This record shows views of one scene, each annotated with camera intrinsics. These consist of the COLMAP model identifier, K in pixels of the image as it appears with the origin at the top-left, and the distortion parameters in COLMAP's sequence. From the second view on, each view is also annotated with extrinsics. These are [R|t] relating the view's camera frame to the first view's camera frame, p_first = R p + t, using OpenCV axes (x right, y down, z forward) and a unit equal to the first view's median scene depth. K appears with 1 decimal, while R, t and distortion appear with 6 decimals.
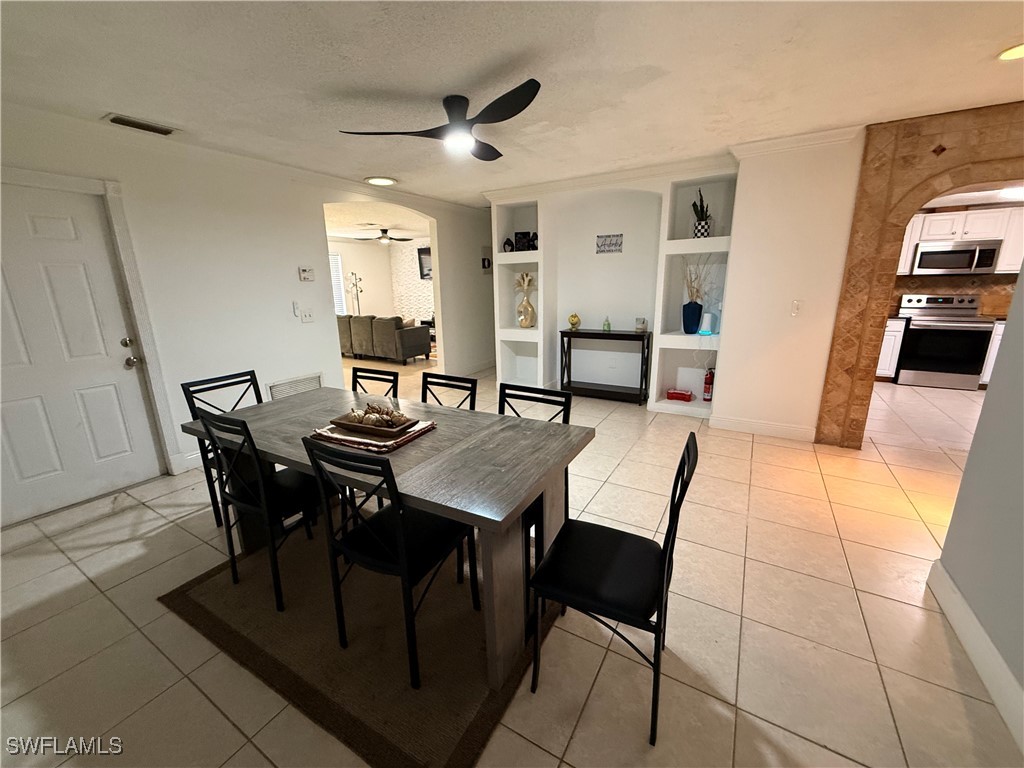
lens RADIAL K [[410.1, 0, 511.4], [0, 410.1, 381.7], [0, 0, 1]] dist [0.000755, -0.000206]
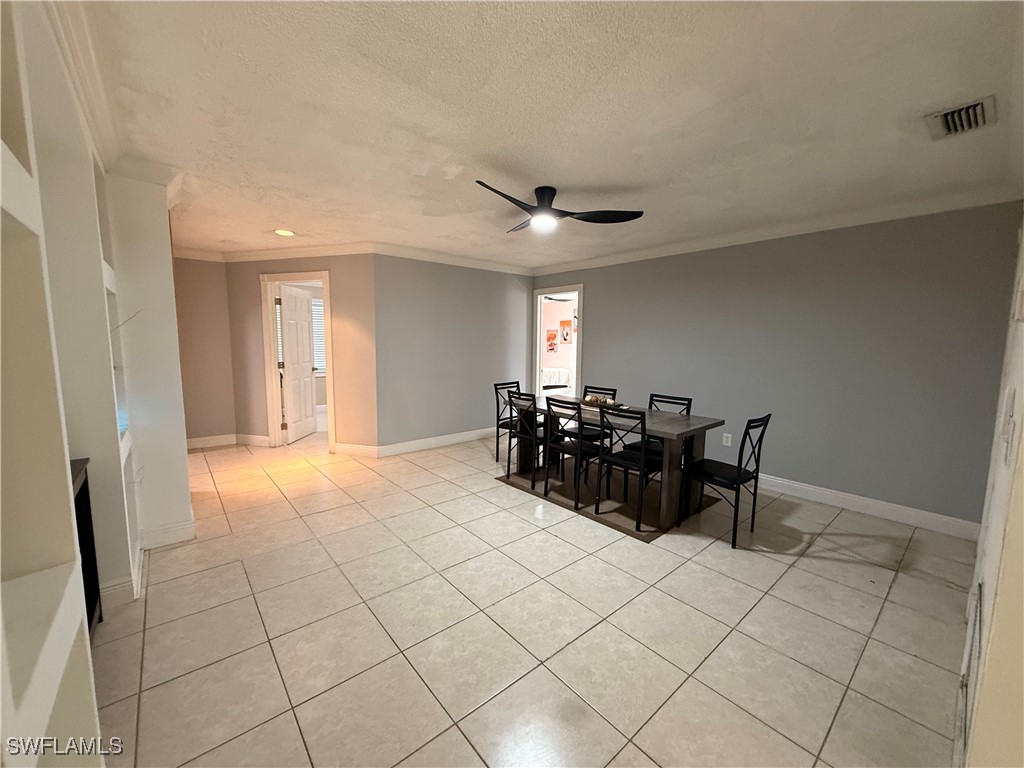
lens RADIAL K [[410.1, 0, 510.3], [0, 410.1, 382.5], [0, 0, 1]] dist [0.000755, -0.000206]
pose [[-0.944876, -0.022262, 0.326671, -0.385516], [0.088117, 0.943590, 0.319176, -0.471754], [-0.315349, 0.330367, -0.889614, 1.980520]]
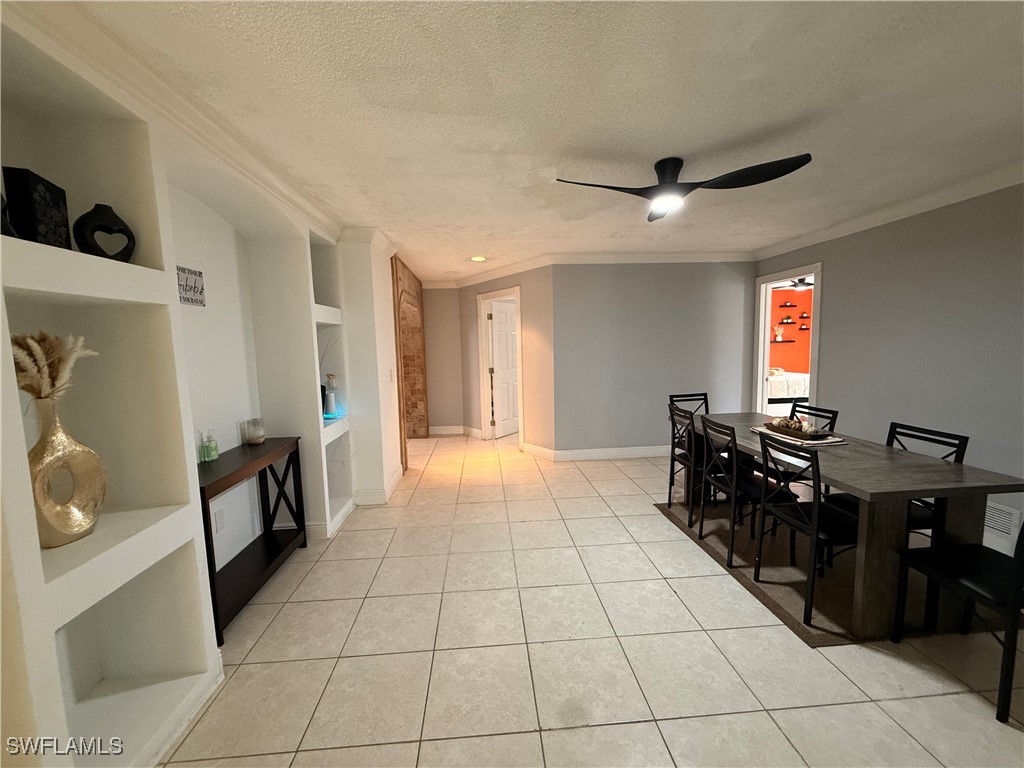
lens RADIAL K [[410.1, 0, 508.8], [0, 410.1, 382.7], [0, 0, 1]] dist [0.000755, -0.000206]
pose [[-0.566241, -0.043074, 0.823114, -0.648107], [0.233943, 0.949166, 0.210606, -0.417548], [-0.790343, 0.311815, -0.527379, 1.712210]]
